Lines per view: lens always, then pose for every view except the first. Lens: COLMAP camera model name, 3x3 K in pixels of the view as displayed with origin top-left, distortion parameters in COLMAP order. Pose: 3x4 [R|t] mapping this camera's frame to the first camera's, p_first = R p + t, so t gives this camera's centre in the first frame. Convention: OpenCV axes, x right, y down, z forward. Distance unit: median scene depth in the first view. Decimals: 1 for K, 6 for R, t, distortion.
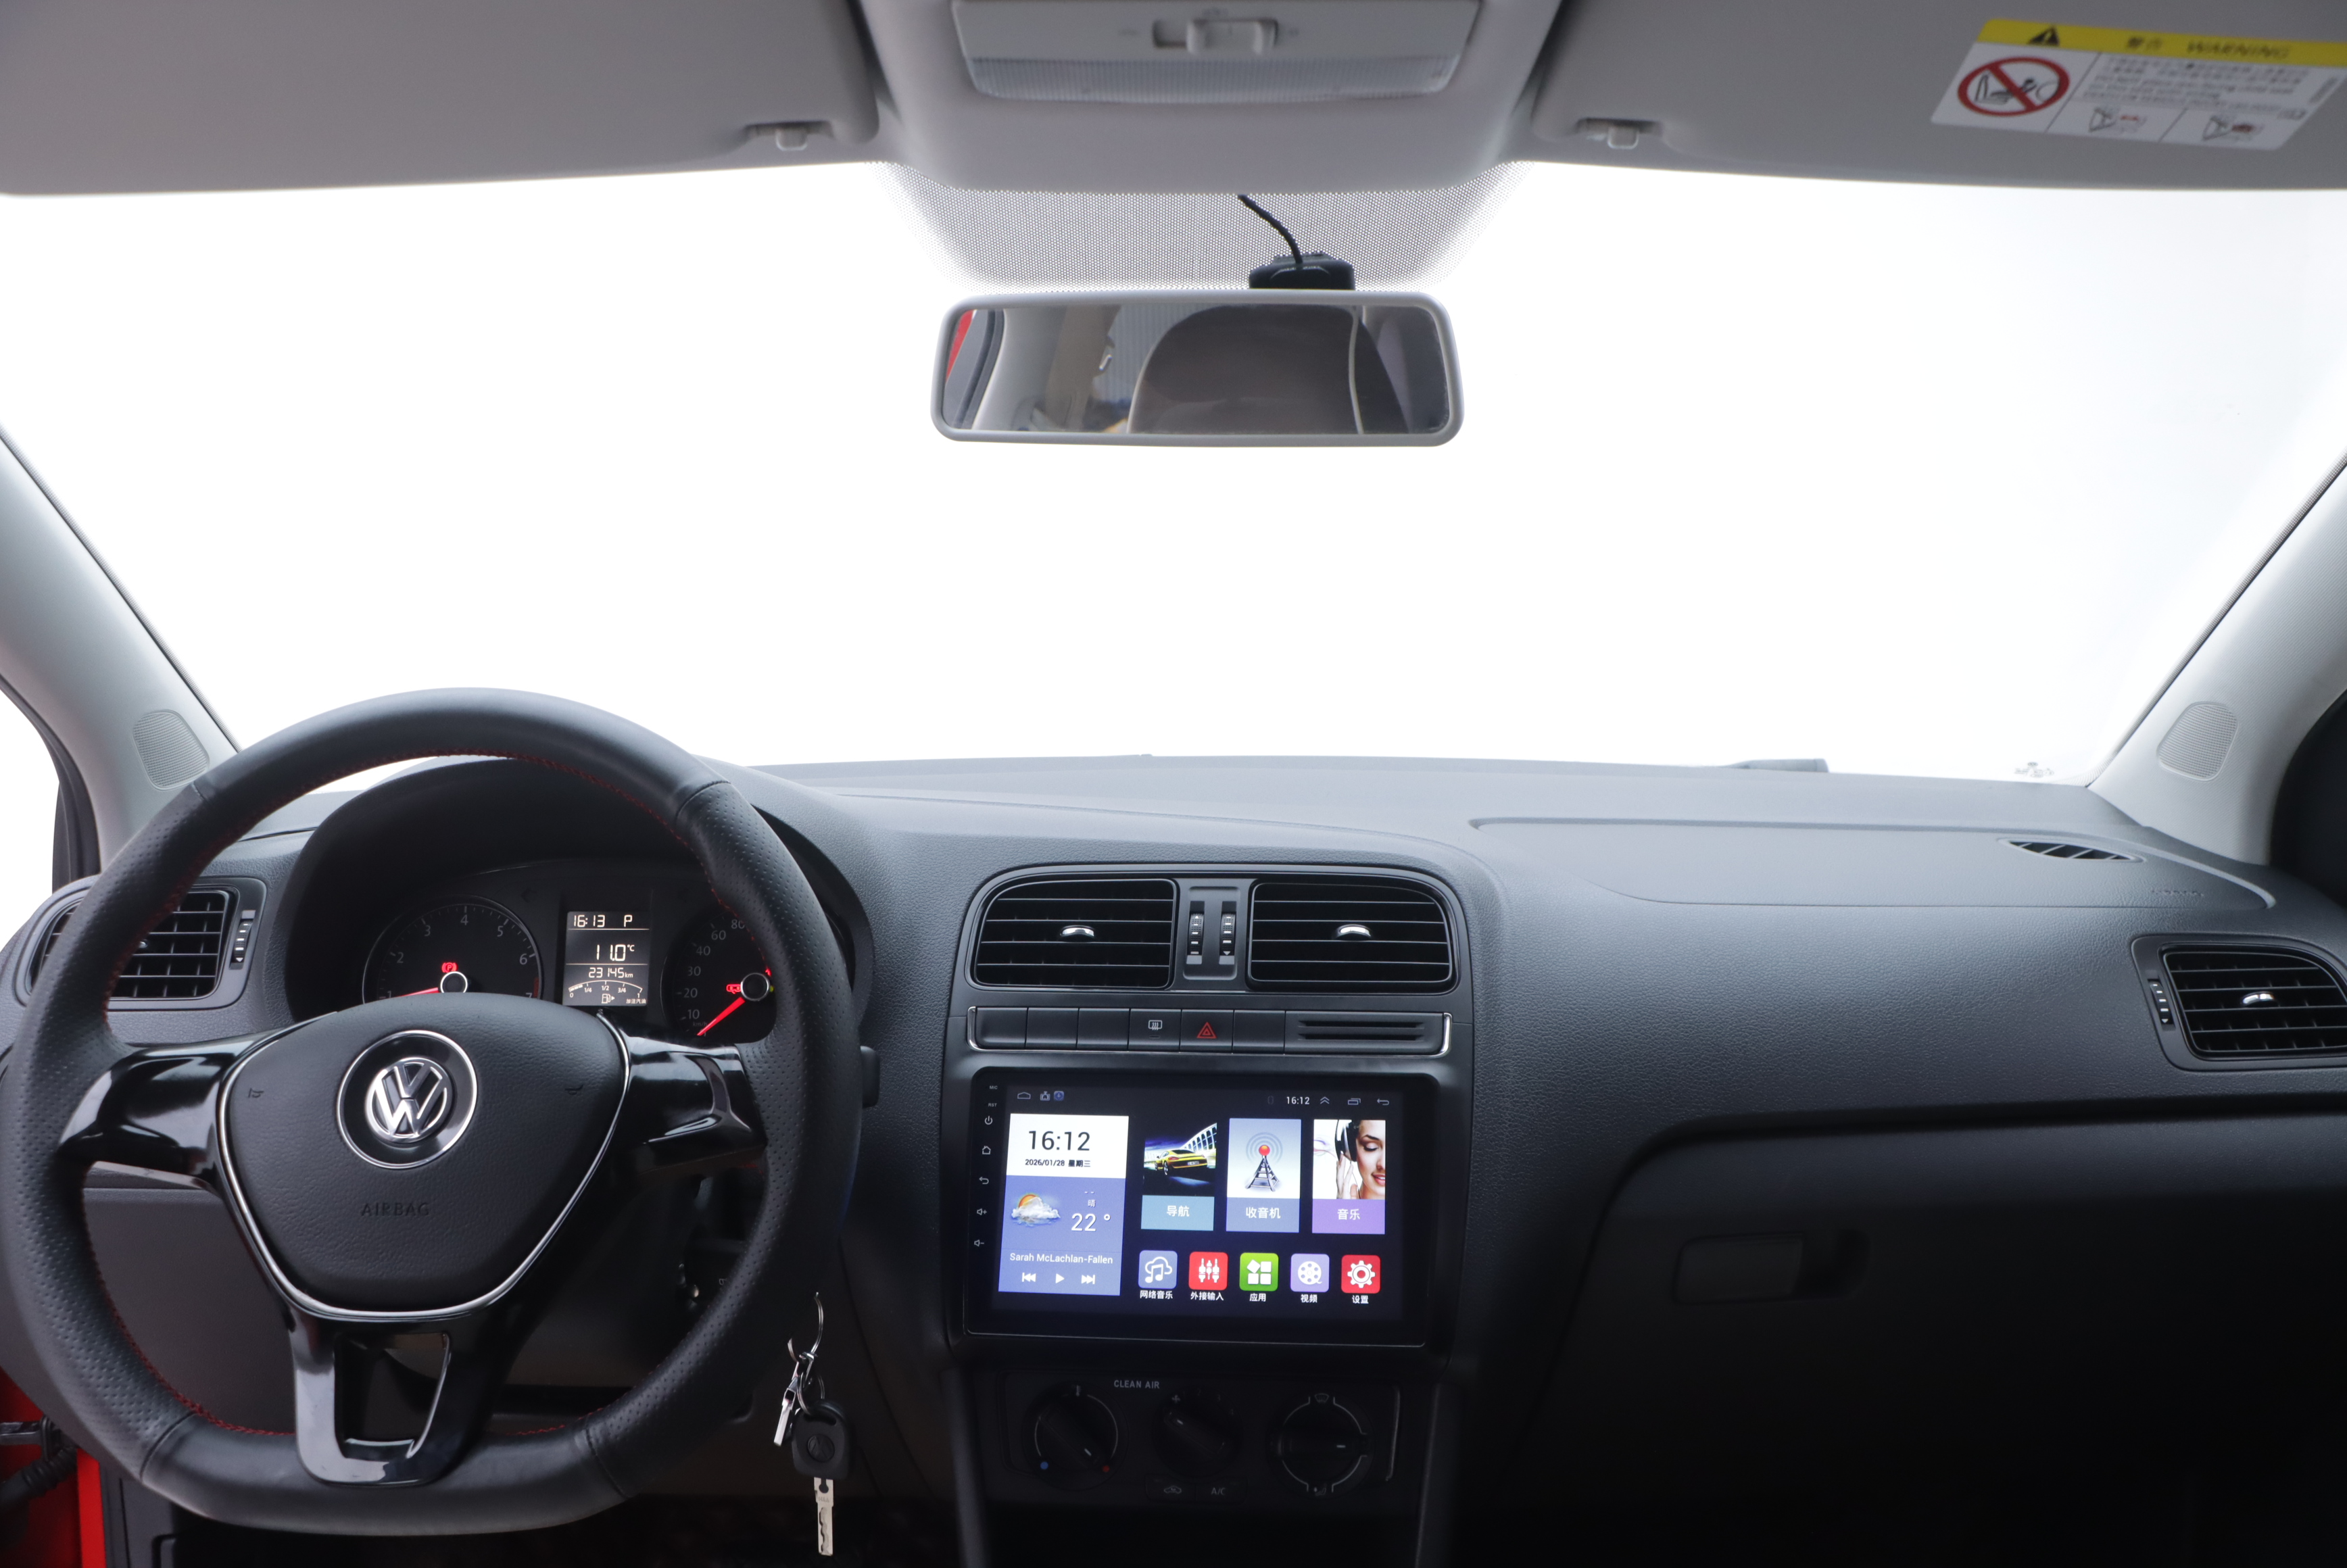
lens RADIAL K [[1860.4, 0, 1190.9], [0, 1860.4, 794.3], [0, 0, 1]] dist [-0.189190, 0.092404]
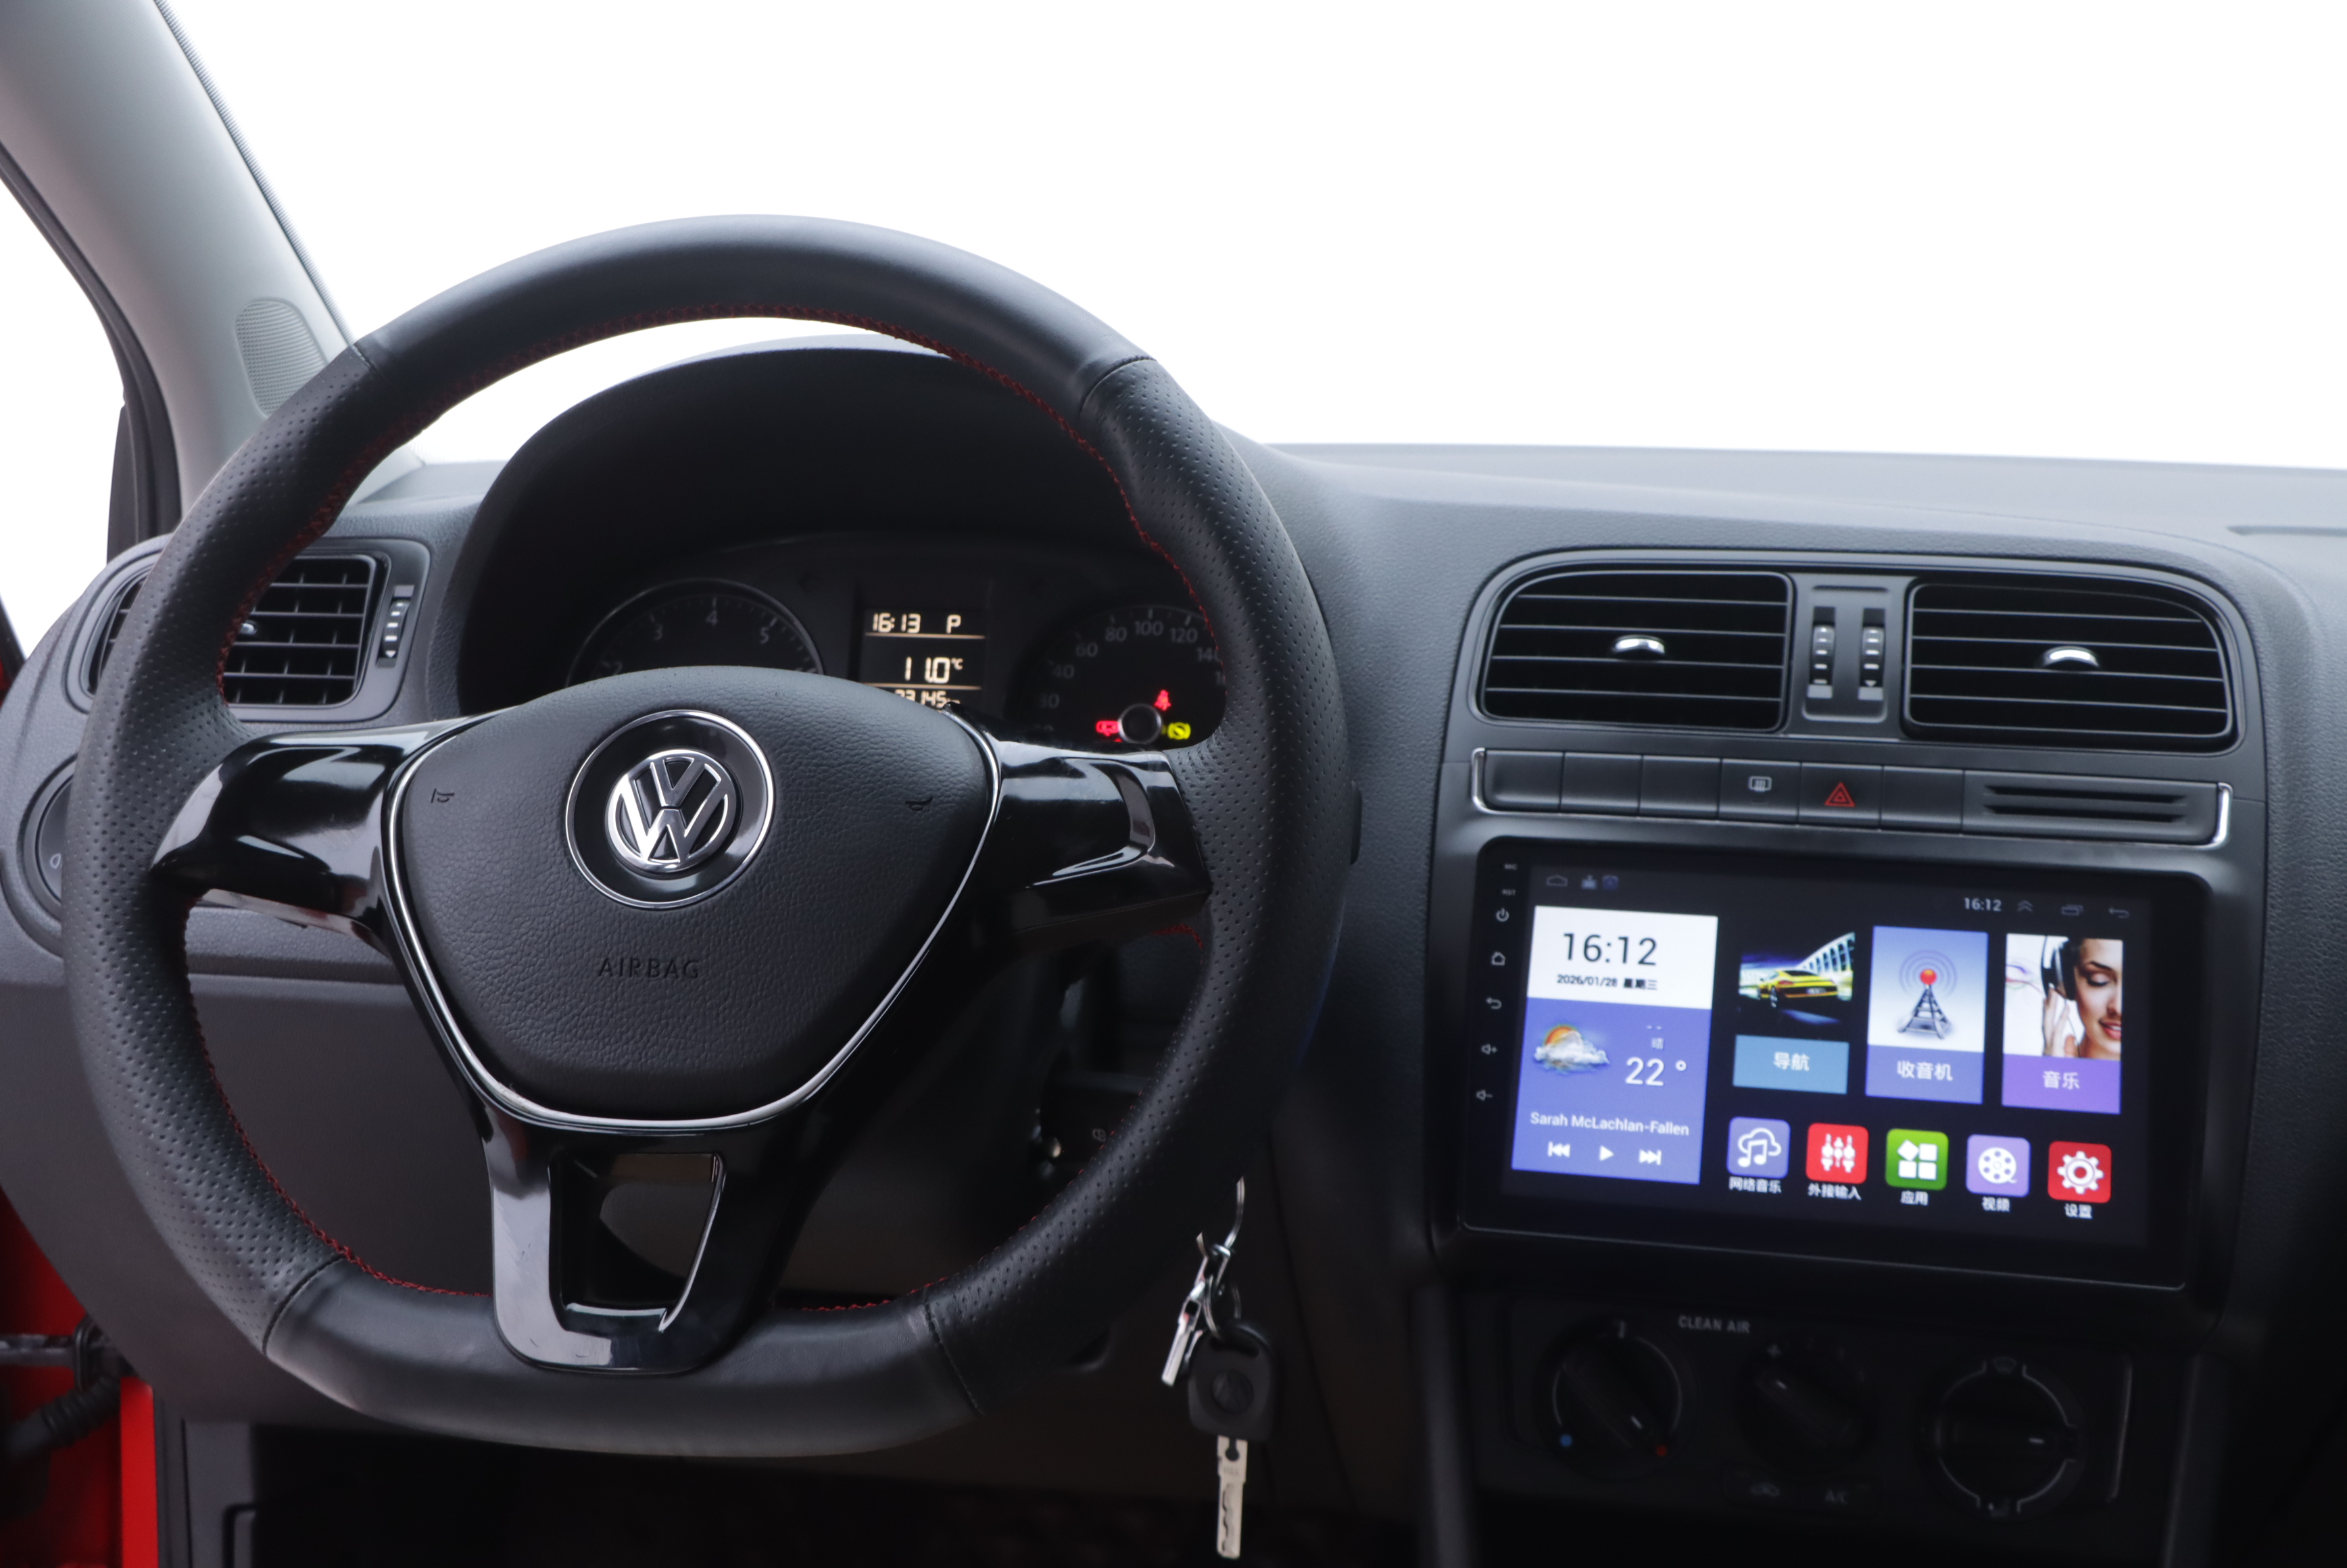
lens RADIAL K [[2649.6, 0, 1190.8], [0, 2649.6, 799.5], [0, 0, 1]] dist [-0.047986, 0.000000]
pose [[0.986675, 0.041636, -0.157286, -0.073521], [-0.031916, 0.997450, 0.063831, 0.079415], [0.159543, -0.057961, 0.985488, 0.044016]]
